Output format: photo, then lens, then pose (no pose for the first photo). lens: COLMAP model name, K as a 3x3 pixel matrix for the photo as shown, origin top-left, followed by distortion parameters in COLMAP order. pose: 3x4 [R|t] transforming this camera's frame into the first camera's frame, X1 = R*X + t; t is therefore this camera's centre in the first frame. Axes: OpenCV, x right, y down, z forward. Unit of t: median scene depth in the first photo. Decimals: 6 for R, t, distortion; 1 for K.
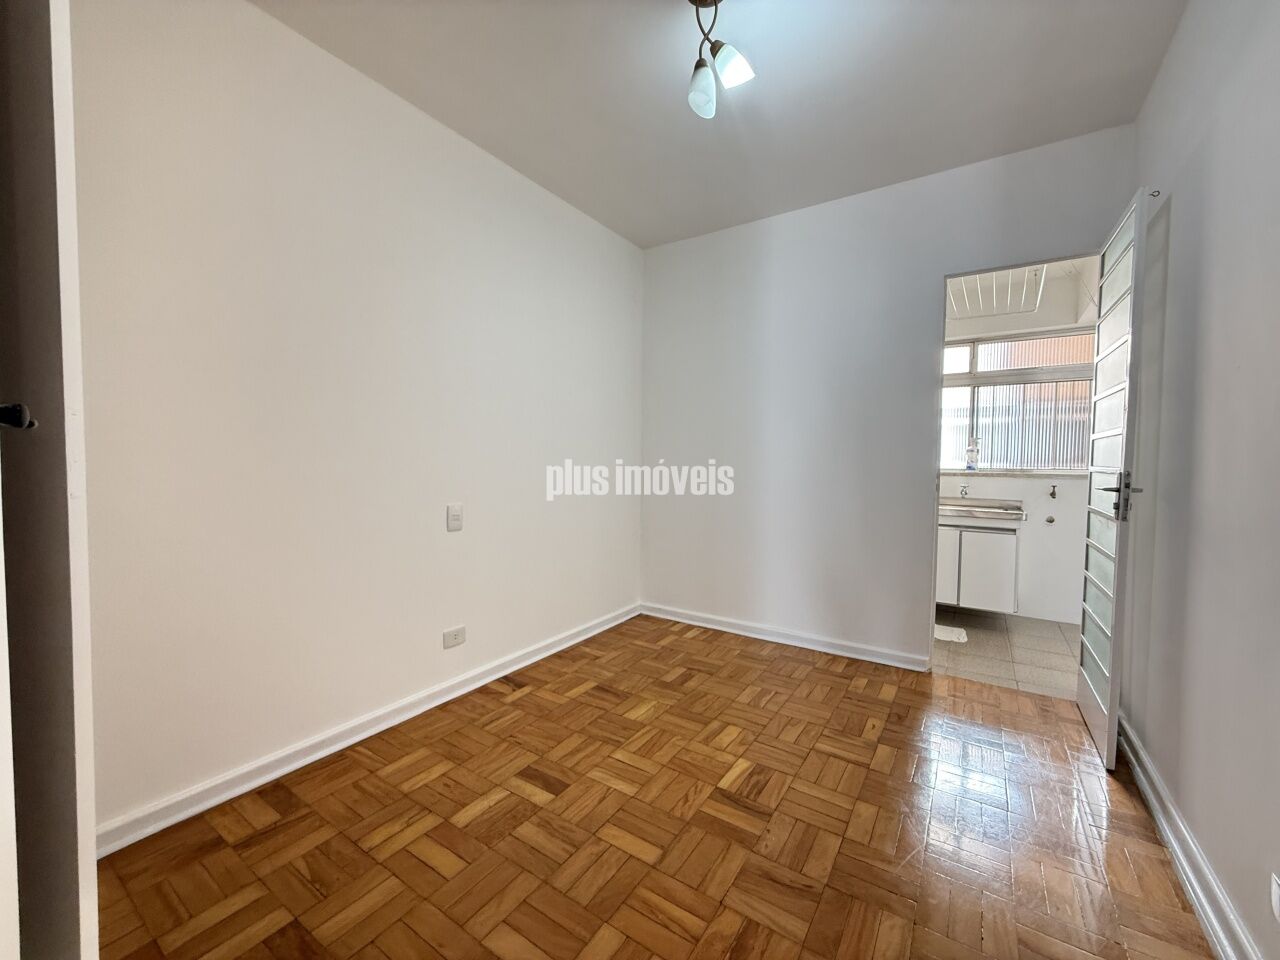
lens RADIAL K [[512.4, 0, 639.2], [0, 512.4, 480.3], [0, 0, 1]] dist [0.000024, -0.000013]
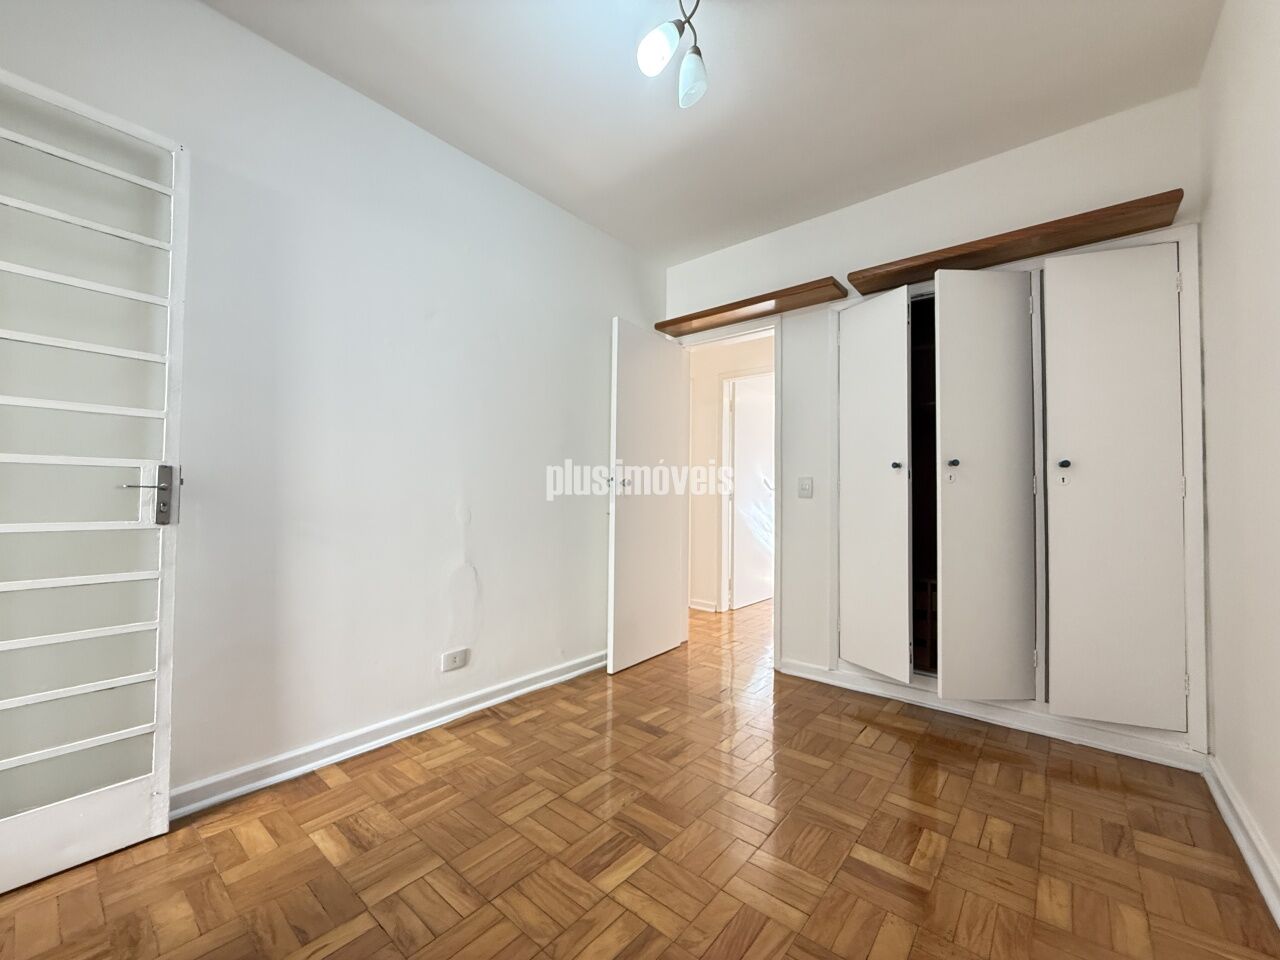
lens RADIAL K [[512.4, 0, 640.0], [0, 512.4, 481.8], [0, 0, 1]] dist [0.000024, -0.000013]
pose [[-0.993485, -0.012847, 0.113232, 0.093222], [-0.011417, 0.999847, 0.013270, -0.013086], [-0.113386, 0.011891, -0.993480, 1.828241]]
